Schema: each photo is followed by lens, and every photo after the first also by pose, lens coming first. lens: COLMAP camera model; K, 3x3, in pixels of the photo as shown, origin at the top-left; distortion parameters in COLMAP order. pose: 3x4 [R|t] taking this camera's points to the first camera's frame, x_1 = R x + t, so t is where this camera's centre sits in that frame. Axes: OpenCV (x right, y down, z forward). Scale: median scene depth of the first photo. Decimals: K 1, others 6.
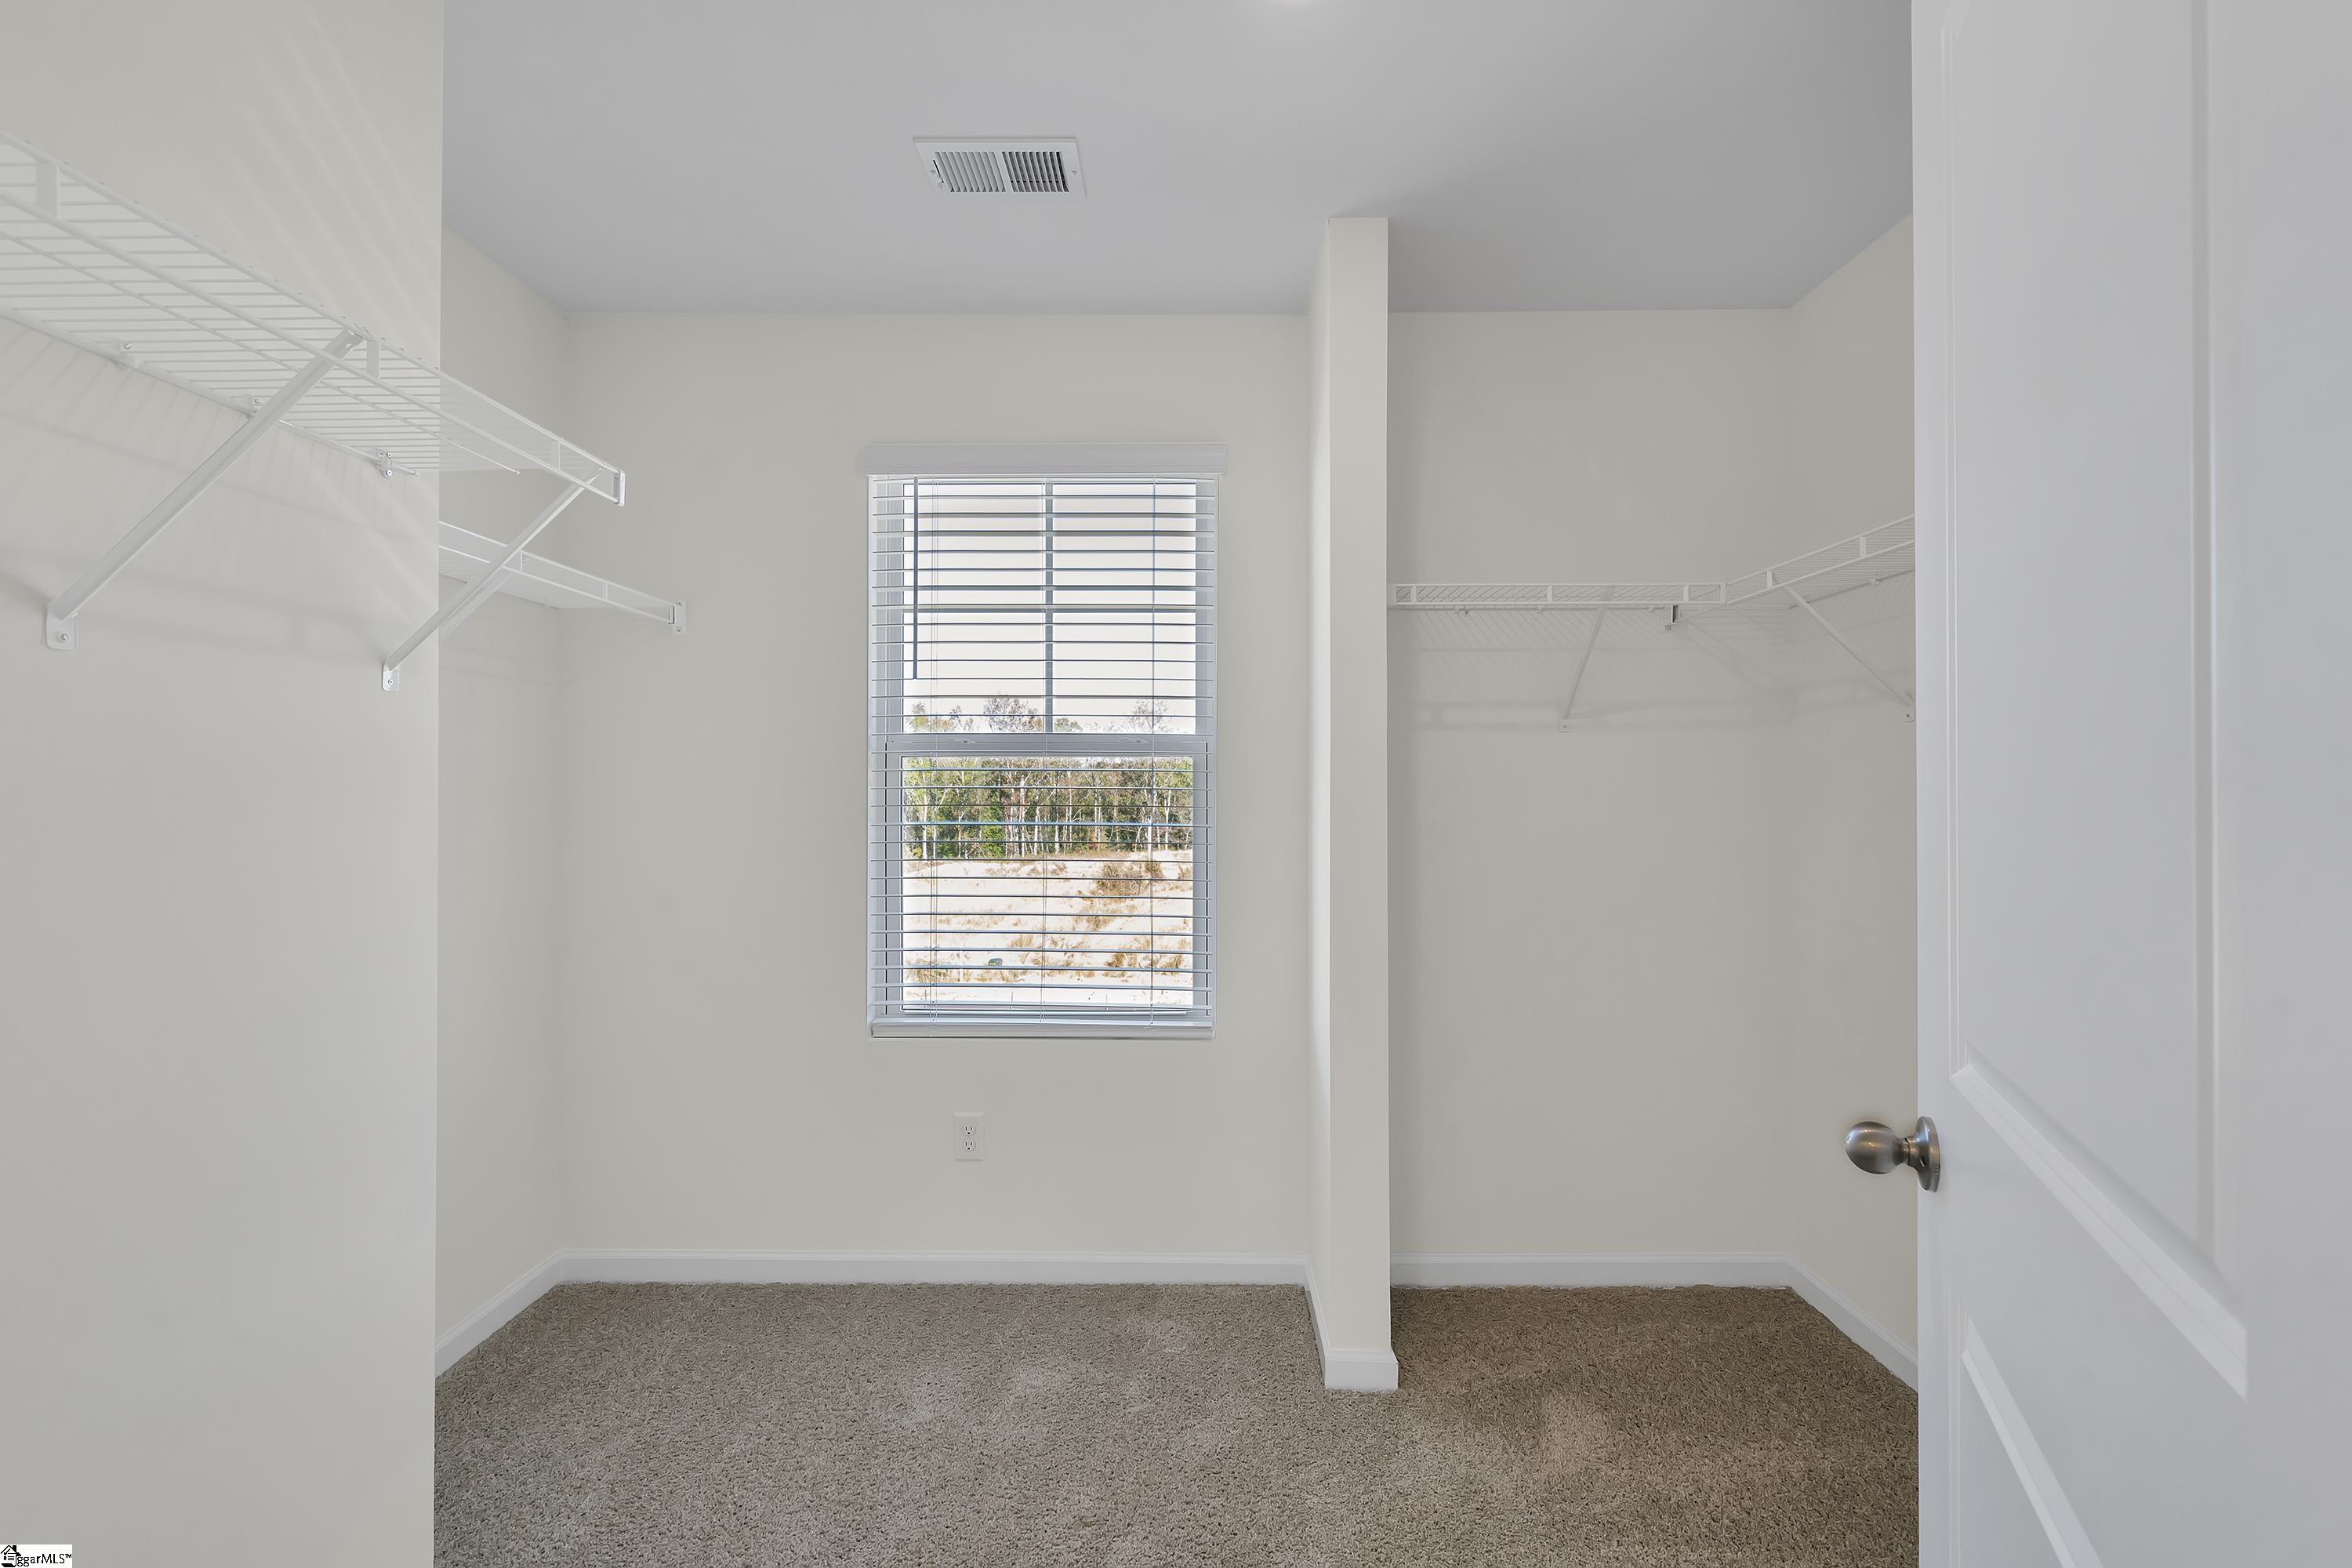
lens RADIAL K [[1047.9, 0, 1177.2], [0, 1047.9, 786.6], [0, 0, 1]] dist [0.000704, -0.000168]
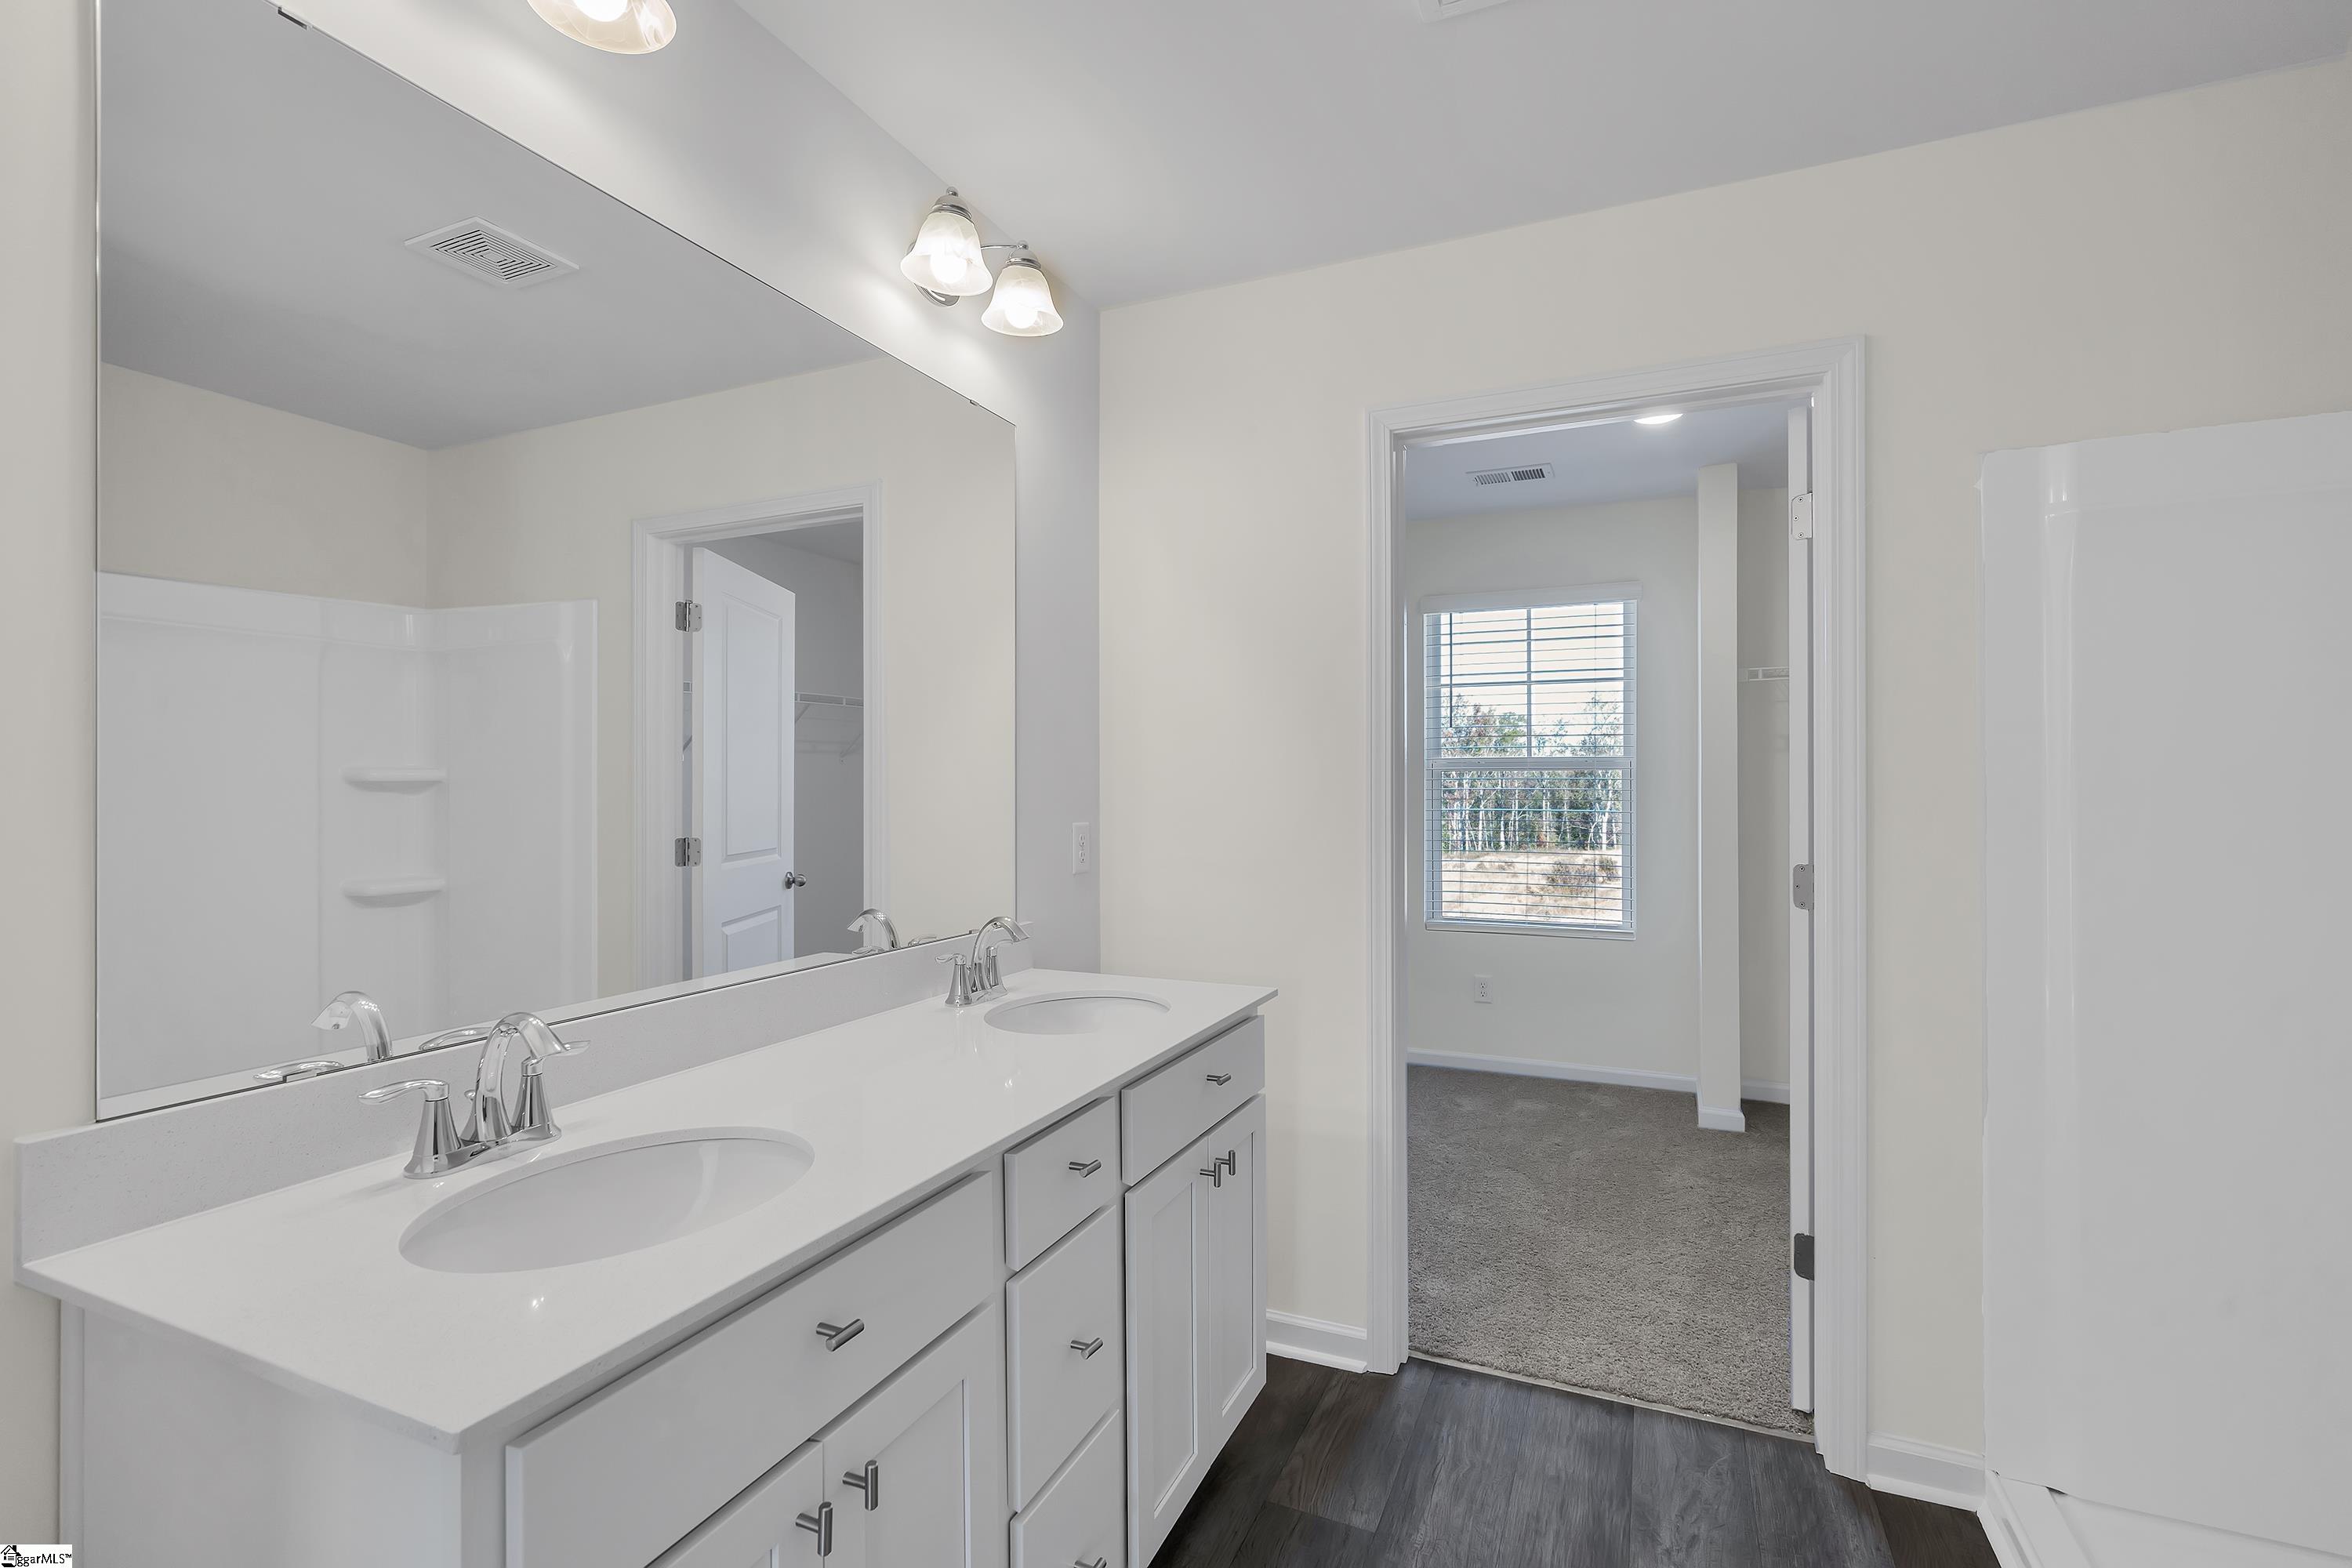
lens RADIAL K [[1047.9, 0, 1177.2], [0, 1047.9, 786.6], [0, 0, 1]] dist [0.000704, -0.000168]
pose [[0.915614, -0.003017, -0.402047, 0.037462], [0.004794, 0.999983, 0.003412, -0.012164], [0.402030, -0.005052, 0.915613, -0.775590]]
